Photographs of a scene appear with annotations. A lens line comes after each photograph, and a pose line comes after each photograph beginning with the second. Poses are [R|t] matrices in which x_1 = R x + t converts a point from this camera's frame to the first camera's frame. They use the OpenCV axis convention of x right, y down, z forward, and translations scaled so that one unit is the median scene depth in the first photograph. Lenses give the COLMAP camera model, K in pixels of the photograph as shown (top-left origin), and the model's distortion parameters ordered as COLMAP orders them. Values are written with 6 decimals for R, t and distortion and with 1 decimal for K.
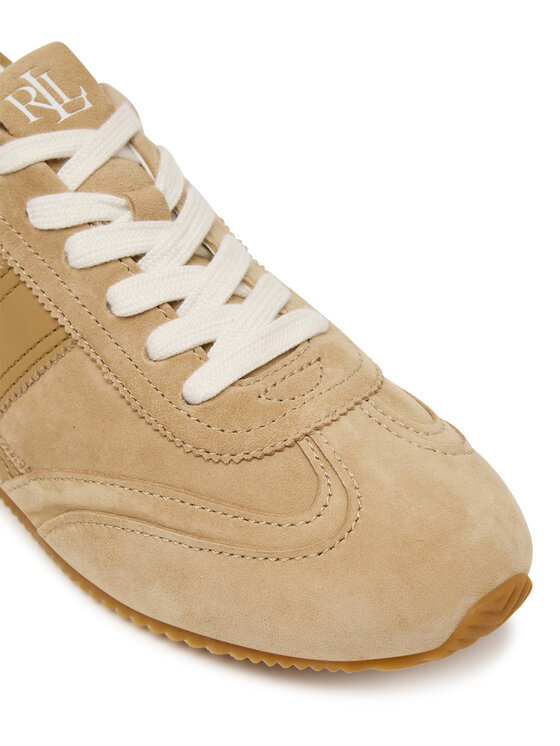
lens RADIAL K [[1337.3, 0, 279.5], [0, 1337.3, 372.8], [0, 0, 1]] dist [-0.017728, 0.000000]
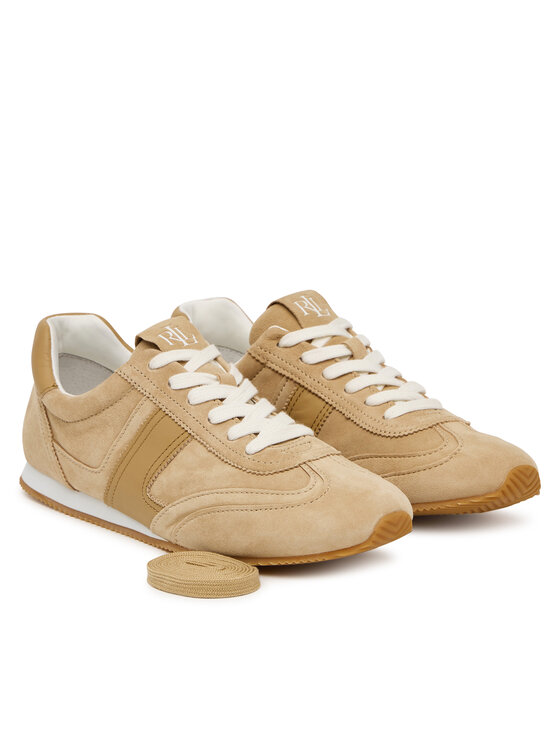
lens RADIAL K [[2190.6, 0, 280.1], [0, 2190.6, 373.0], [0, 0, 1]] dist [-0.061368, 0.000000]
pose [[0.999662, -0.025422, 0.005457, -0.032663], [0.025230, 0.897647, -0.439993, 1.403364], [0.006287, 0.439982, 0.897984, -2.129013]]
